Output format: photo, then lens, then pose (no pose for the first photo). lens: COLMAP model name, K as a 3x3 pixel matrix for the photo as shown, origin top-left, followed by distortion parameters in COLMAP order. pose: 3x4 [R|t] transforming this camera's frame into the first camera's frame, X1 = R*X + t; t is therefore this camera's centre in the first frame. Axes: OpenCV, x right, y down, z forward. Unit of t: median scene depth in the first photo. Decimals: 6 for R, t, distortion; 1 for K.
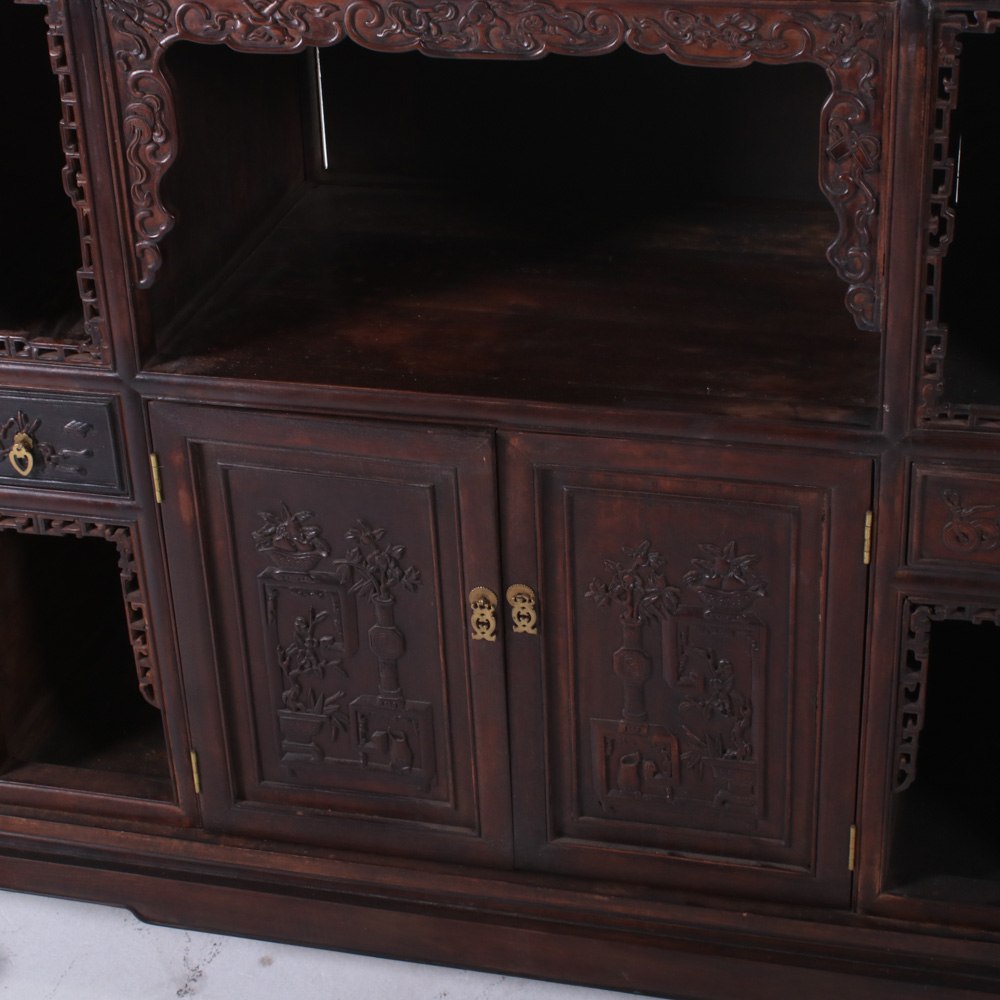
lens RADIAL K [[2151.6, 0, 496.1], [0, 2151.6, 488.8], [0, 0, 1]] dist [-0.089721, 0.000000]
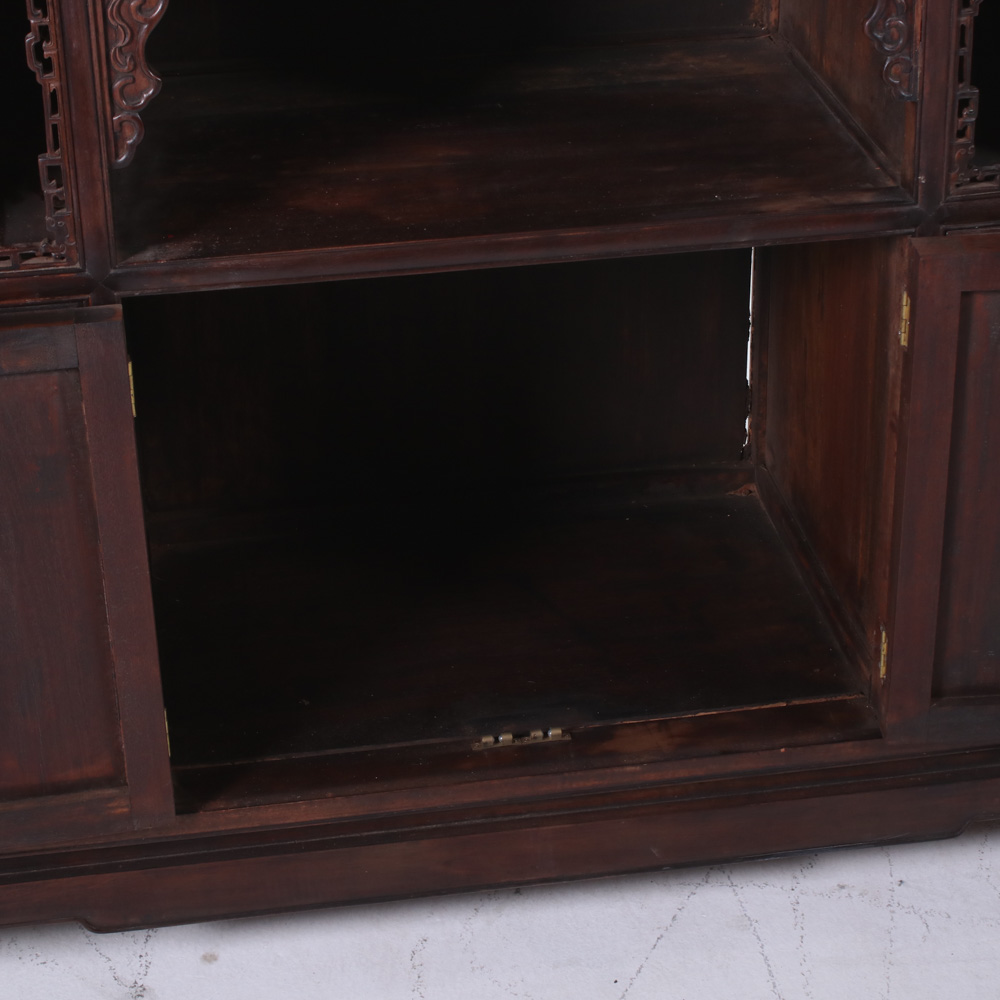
lens RADIAL K [[2534.9, 0, 468.5], [0, 2534.9, 479.6], [0, 0, 1]] dist [-0.024302, 0.000000]
pose [[0.919327, -0.162168, 0.358523, -0.435928], [0.176486, 0.984276, -0.007336, 0.068024], [-0.351696, 0.070019, 0.933492, -0.022130]]
